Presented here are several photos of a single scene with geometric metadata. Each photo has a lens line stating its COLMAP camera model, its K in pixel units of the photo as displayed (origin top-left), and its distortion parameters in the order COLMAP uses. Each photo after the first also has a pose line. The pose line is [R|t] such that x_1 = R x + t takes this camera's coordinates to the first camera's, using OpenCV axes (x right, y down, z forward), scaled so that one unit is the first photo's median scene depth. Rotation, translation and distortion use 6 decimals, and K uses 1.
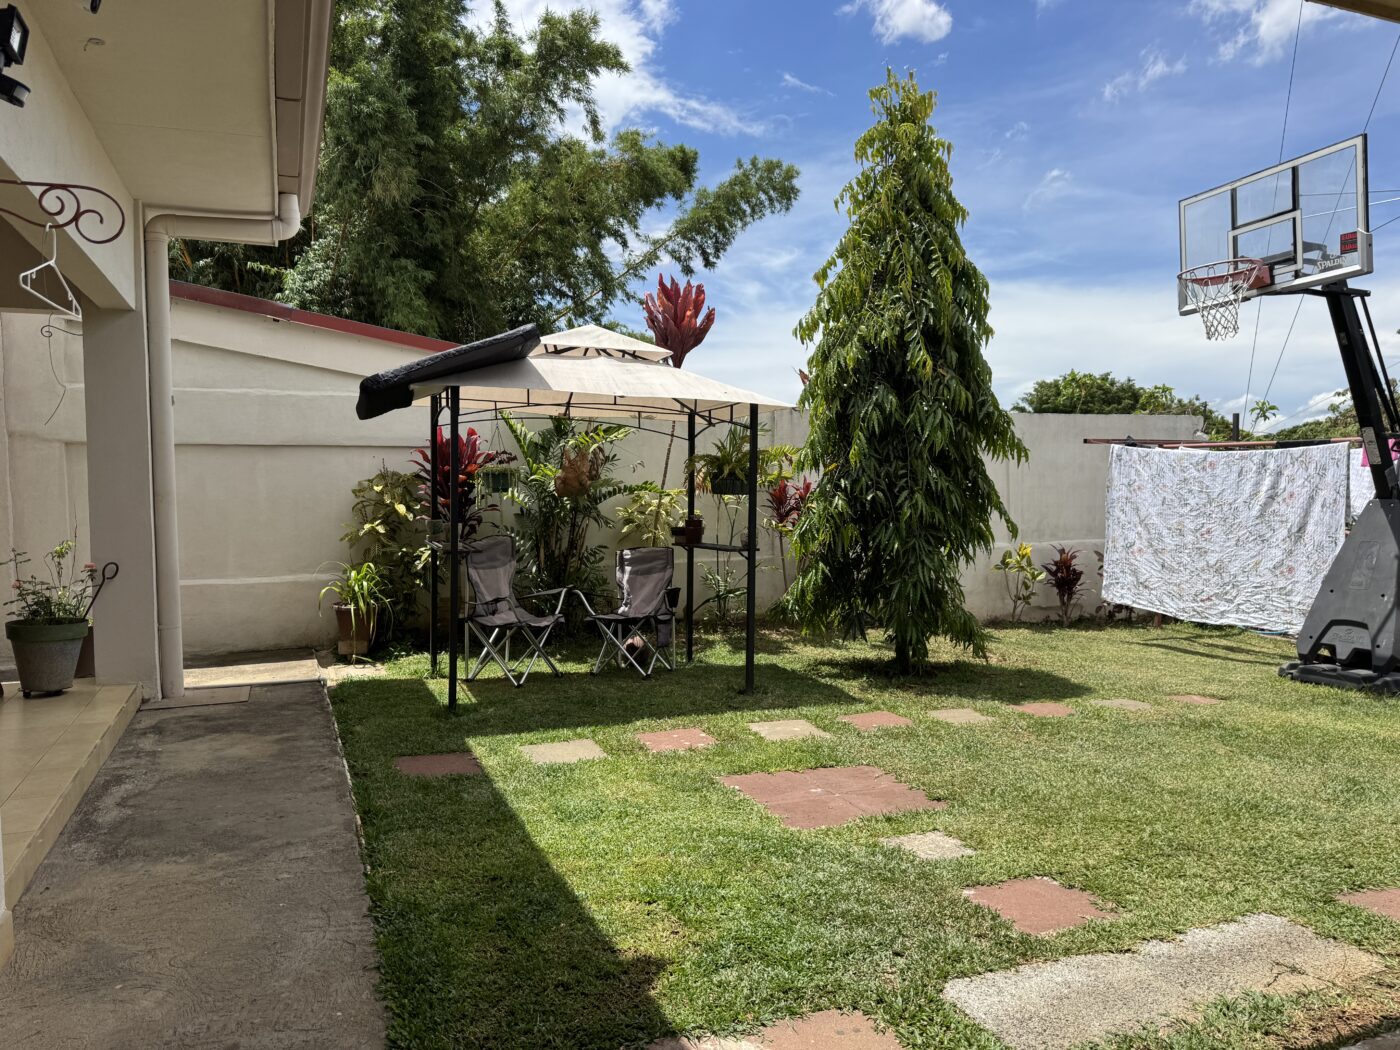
lens RADIAL K [[989.6, 0, 664.2], [0, 989.6, 523.5], [0, 0, 1]] dist [0.065835, -0.077279]
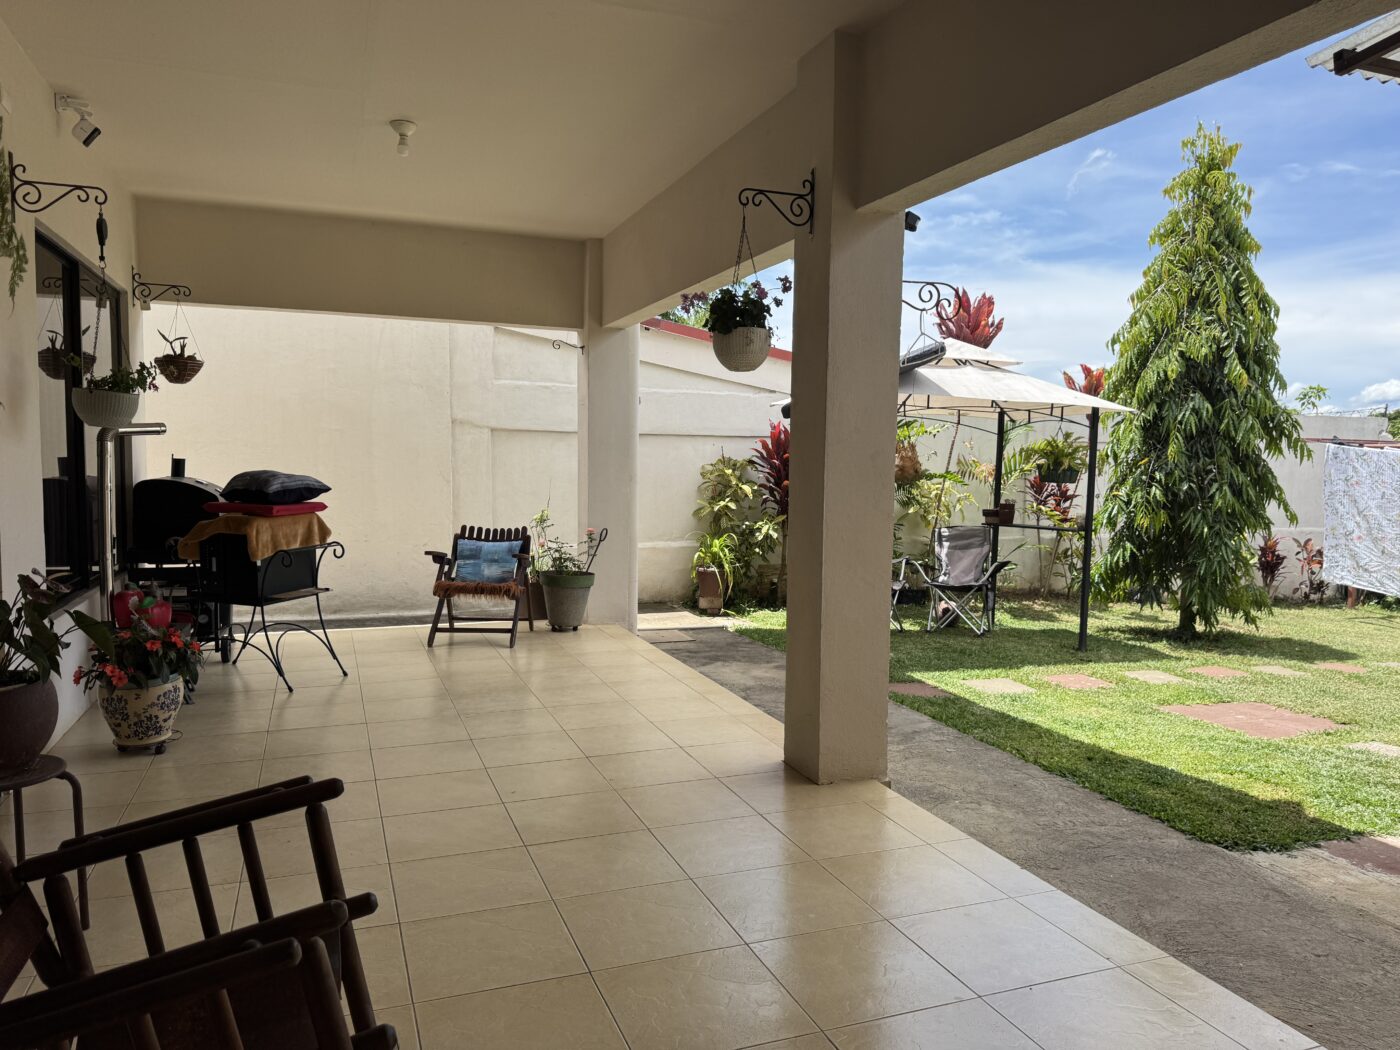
lens RADIAL K [[989.6, 0, 684.5], [0, 989.6, 525.5], [0, 0, 1]] dist [0.065835, -0.077279]
pose [[0.999549, 0.022106, -0.020334, -0.359872], [-0.021622, 0.999486, 0.023679, 0.002689], [0.020847, -0.023229, 0.999513, -0.207601]]
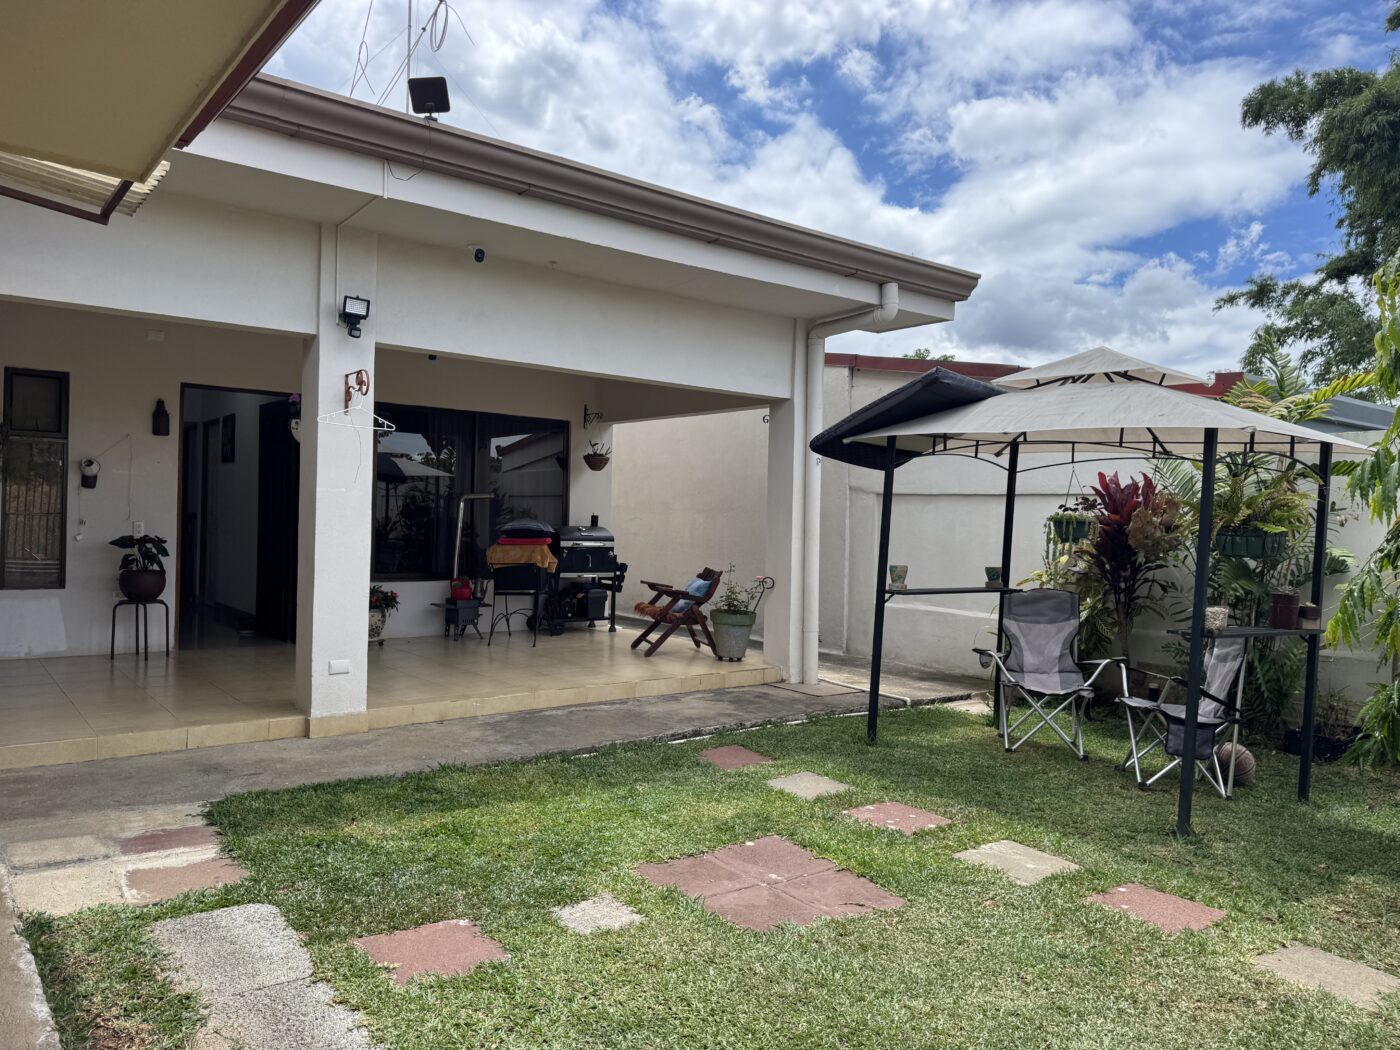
lens RADIAL K [[989.6, 0, 707.3], [0, 989.6, 525.0], [0, 0, 1]] dist [0.065835, -0.077279]
pose [[0.266619, 0.019355, -0.963608, 0.656238], [-0.073327, 0.997308, -0.000257, -0.024302], [0.961008, 0.070727, 0.267321, 0.461596]]
